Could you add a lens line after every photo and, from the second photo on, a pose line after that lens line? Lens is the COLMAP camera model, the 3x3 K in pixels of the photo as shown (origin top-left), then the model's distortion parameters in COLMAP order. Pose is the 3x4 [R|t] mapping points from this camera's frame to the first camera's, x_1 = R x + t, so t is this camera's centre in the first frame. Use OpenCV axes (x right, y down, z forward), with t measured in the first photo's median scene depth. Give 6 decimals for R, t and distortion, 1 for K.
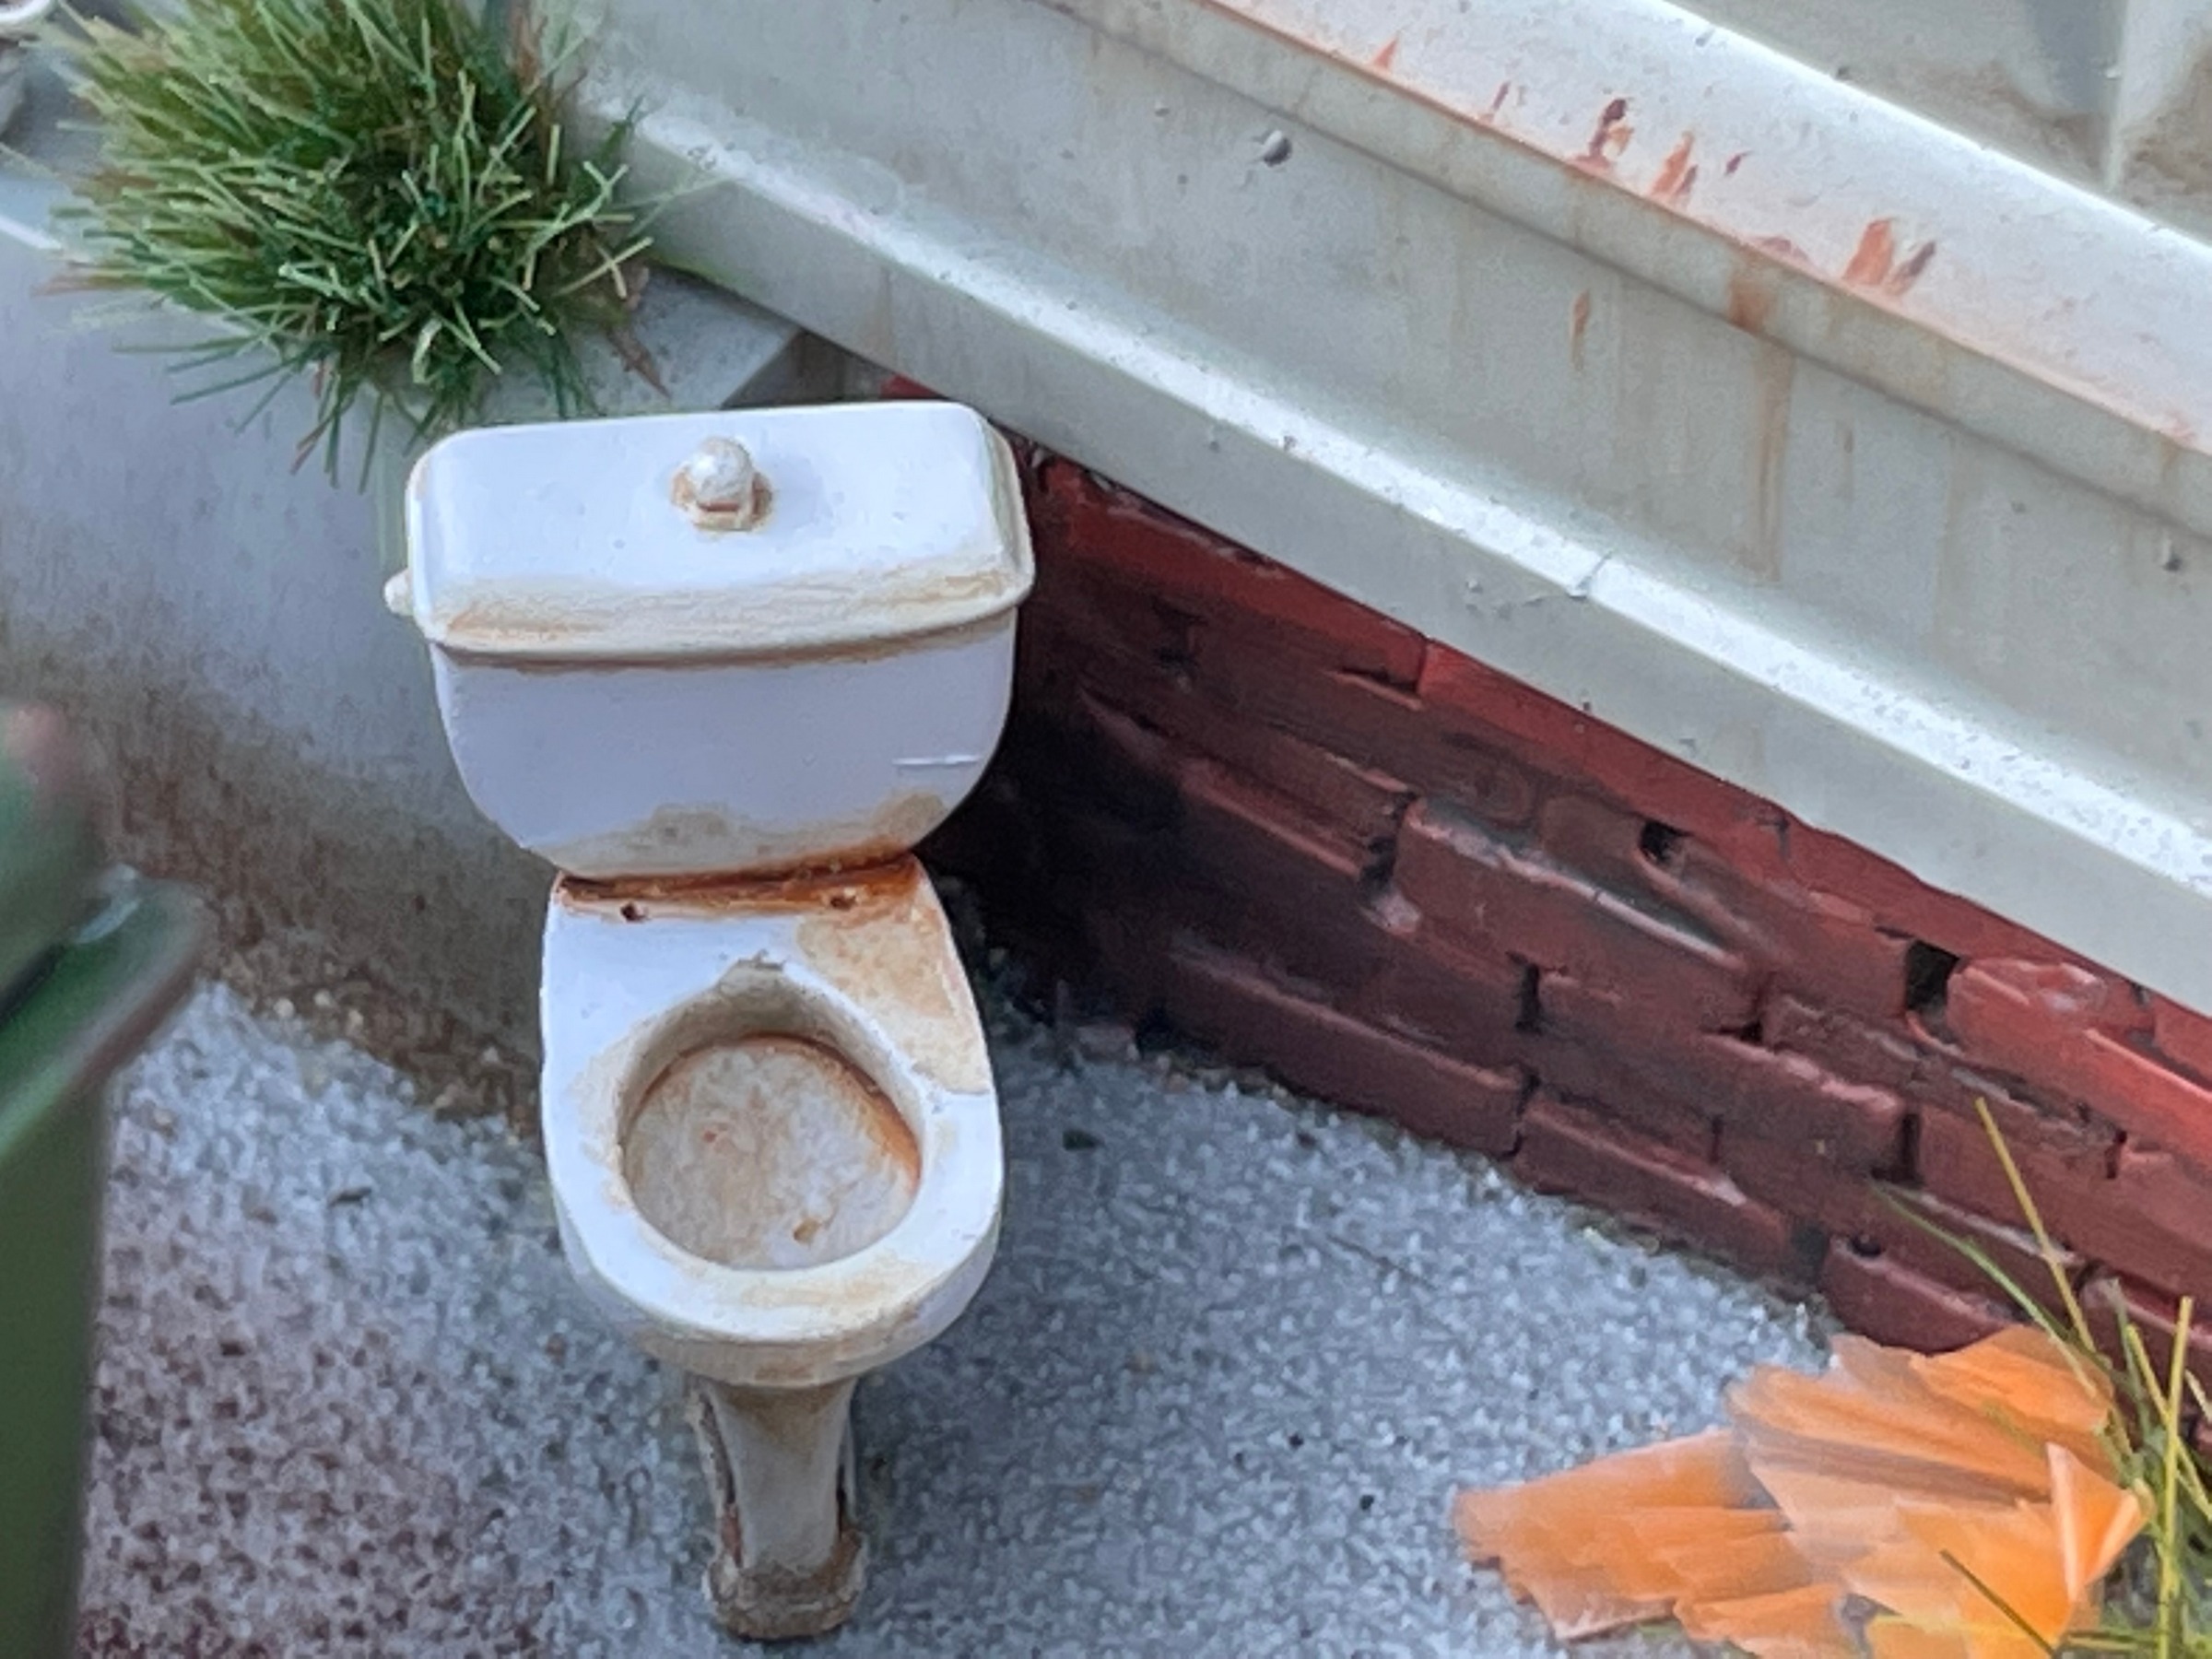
lens RADIAL K [[8849.4, 0, 1109.5], [0, 8849.4, 821.2], [0, 0, 1]] dist [0.072512, 0.000000]
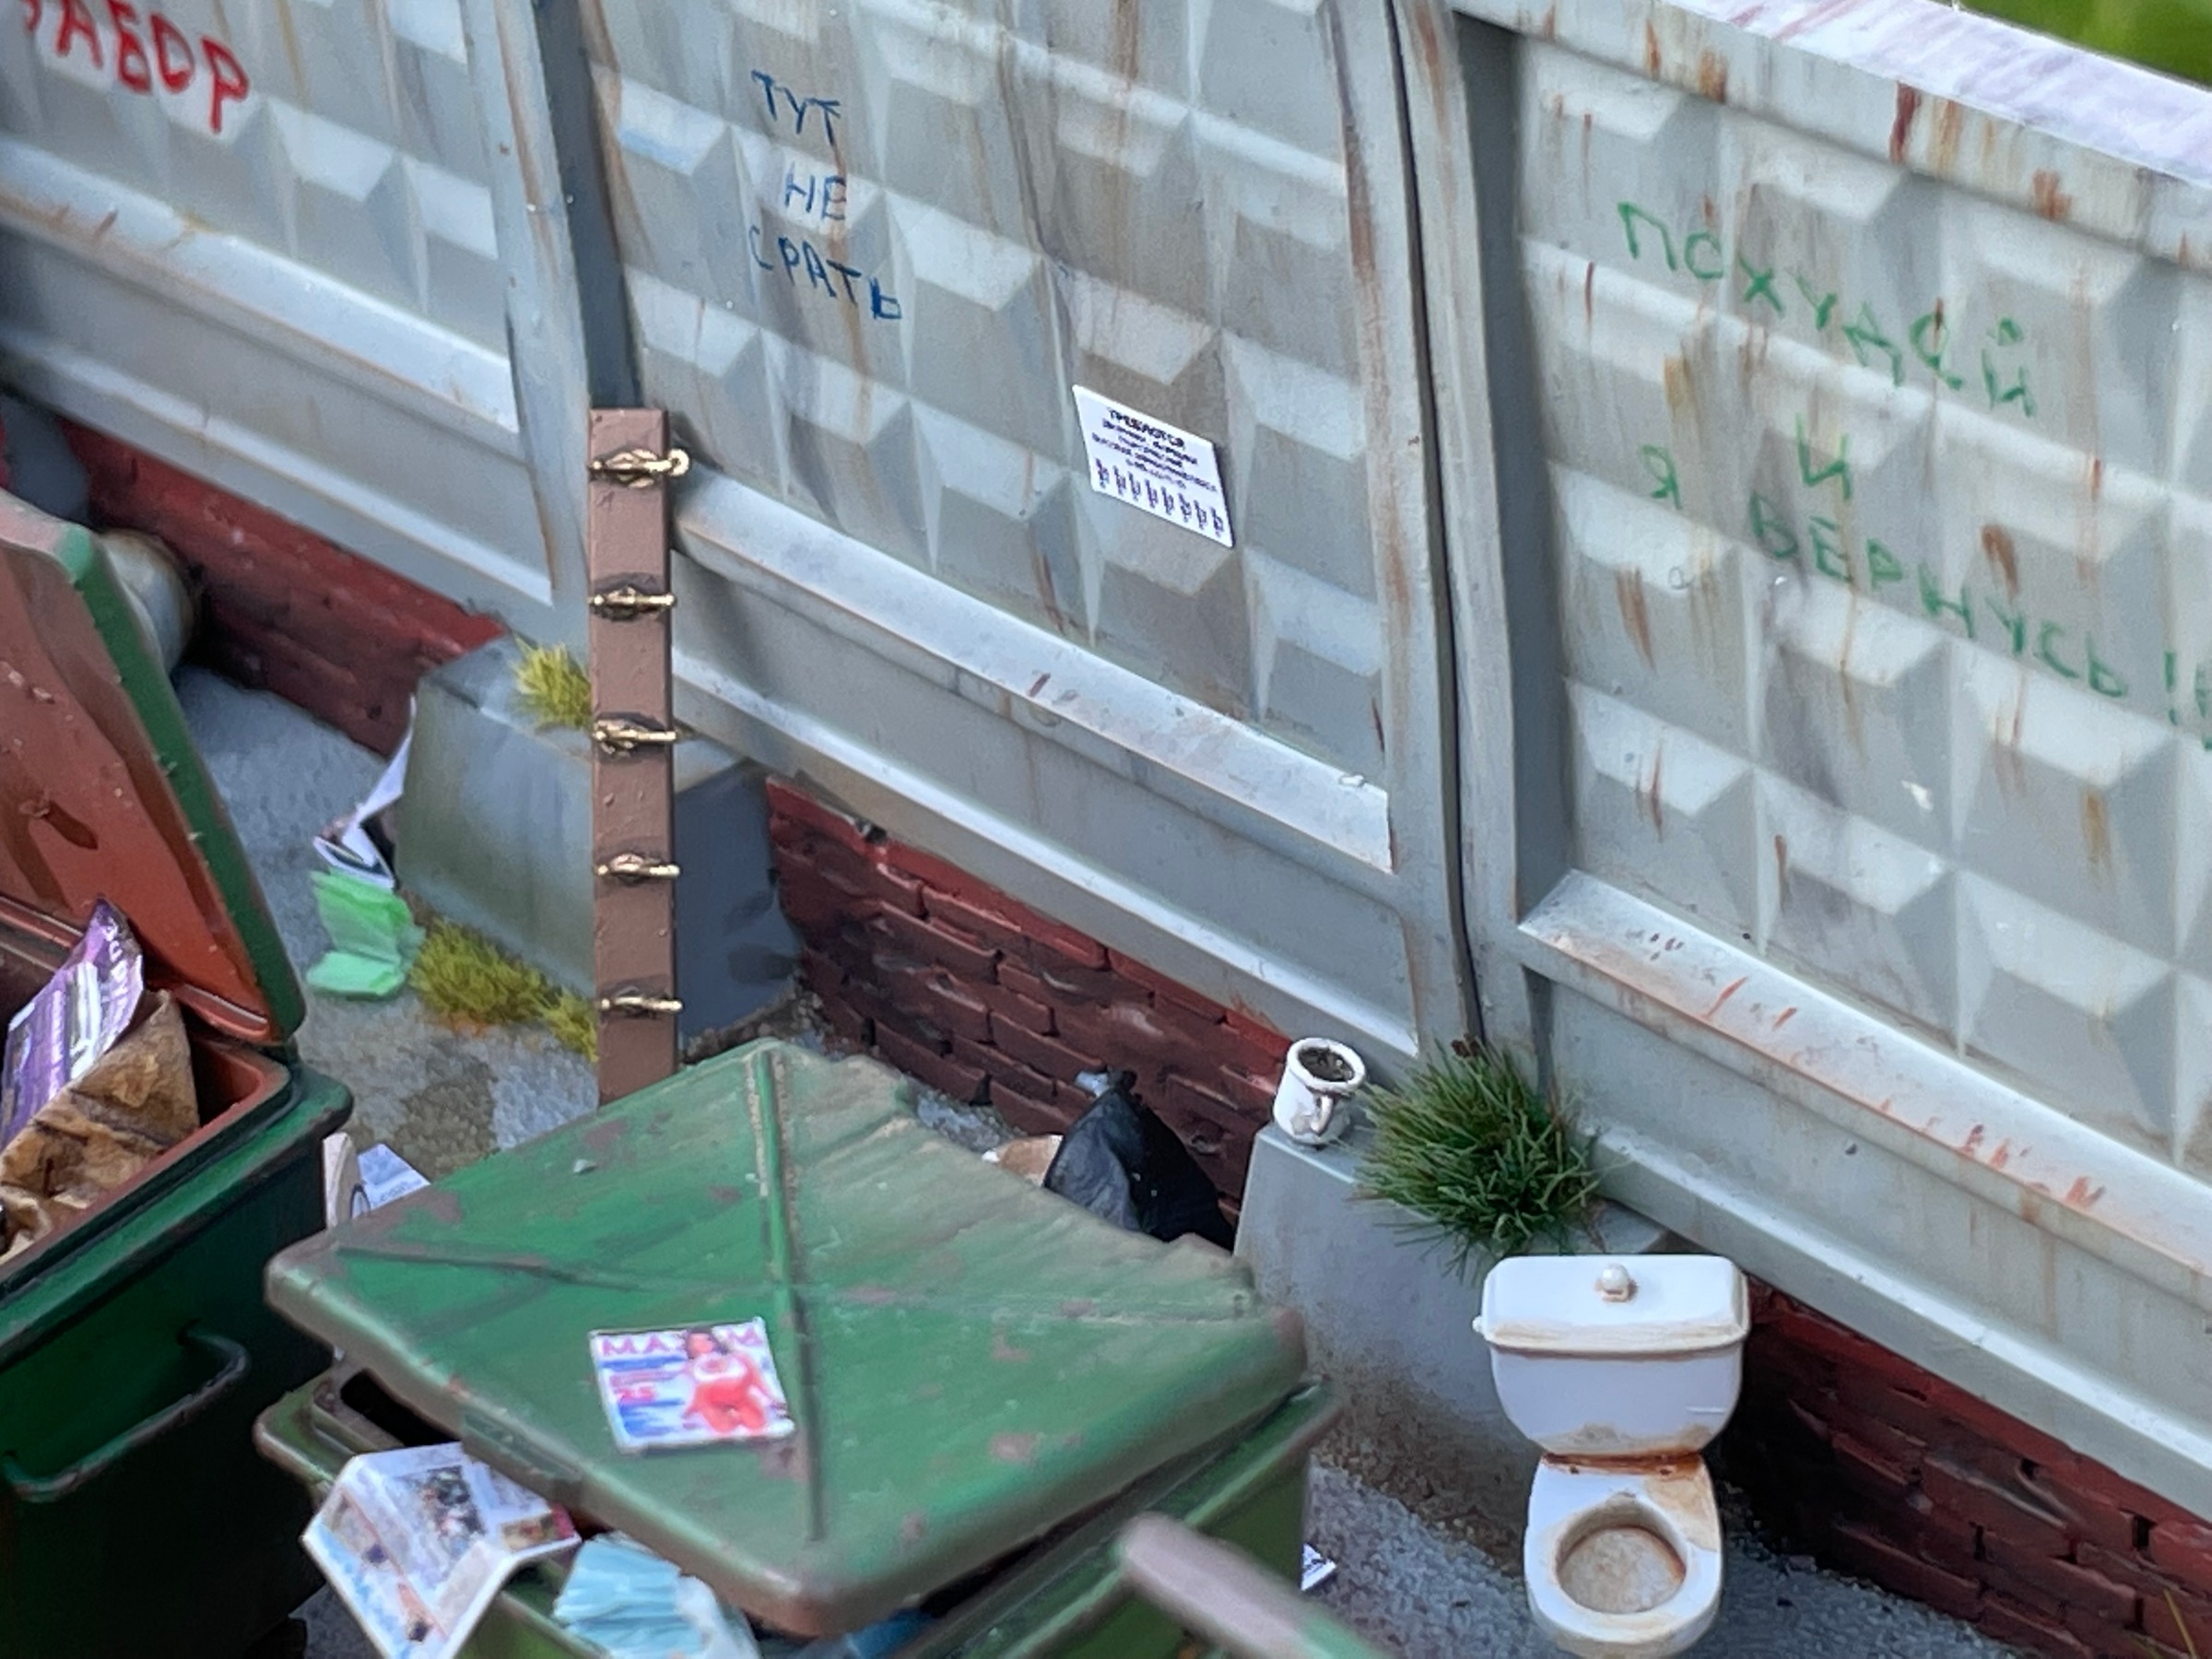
lens RADIAL K [[5832.4, 0, 1085.5], [0, 5832.4, 739.8], [0, 0, 1]] dist [0.055763, 0.000000]
pose [[0.974025, 0.025769, -0.224969, 0.160489], [-0.069897, 0.979203, -0.190463, 0.123011], [0.215382, 0.201240, 0.955569, -0.531616]]
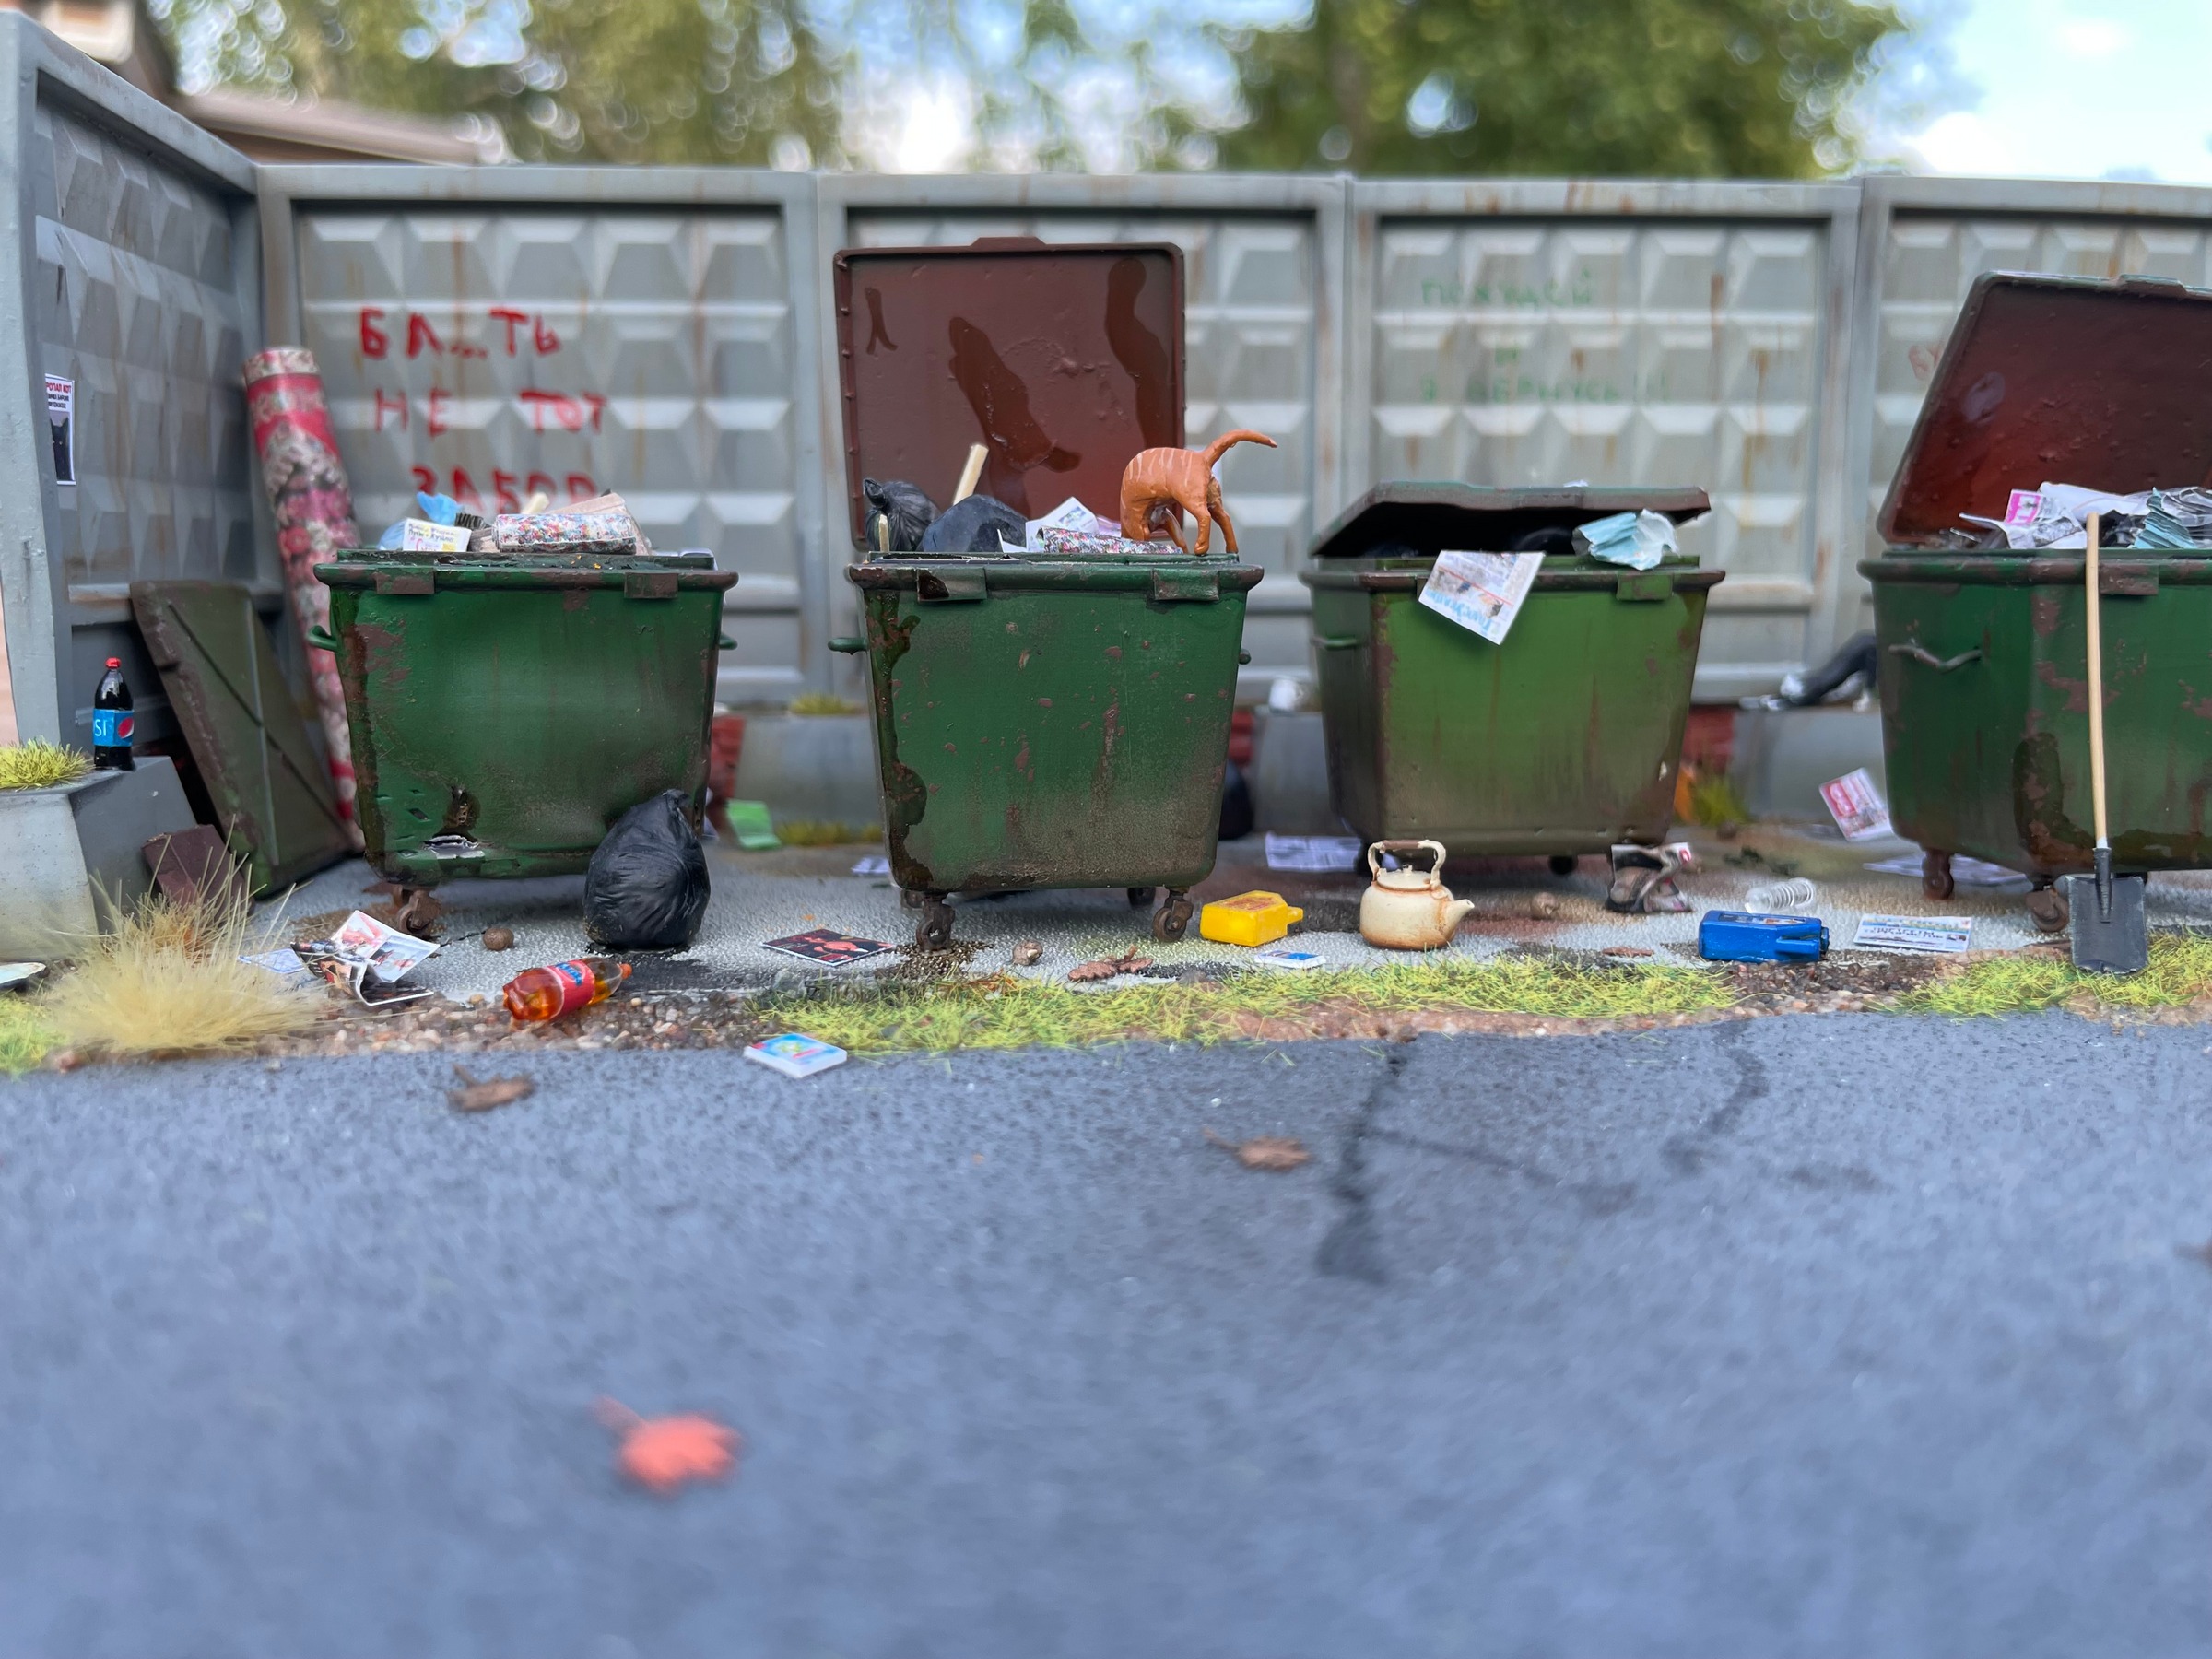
lens RADIAL K [[1774.4, 0, 1106.3], [0, 1774.4, 794.8], [0, 0, 1]] dist [0.047320, -0.116468]
pose [[0.782497, -0.093288, 0.615626, -1.045786], [0.447973, 0.771043, -0.452562, 0.492109], [-0.432456, 0.629912, 0.645130, 0.303997]]
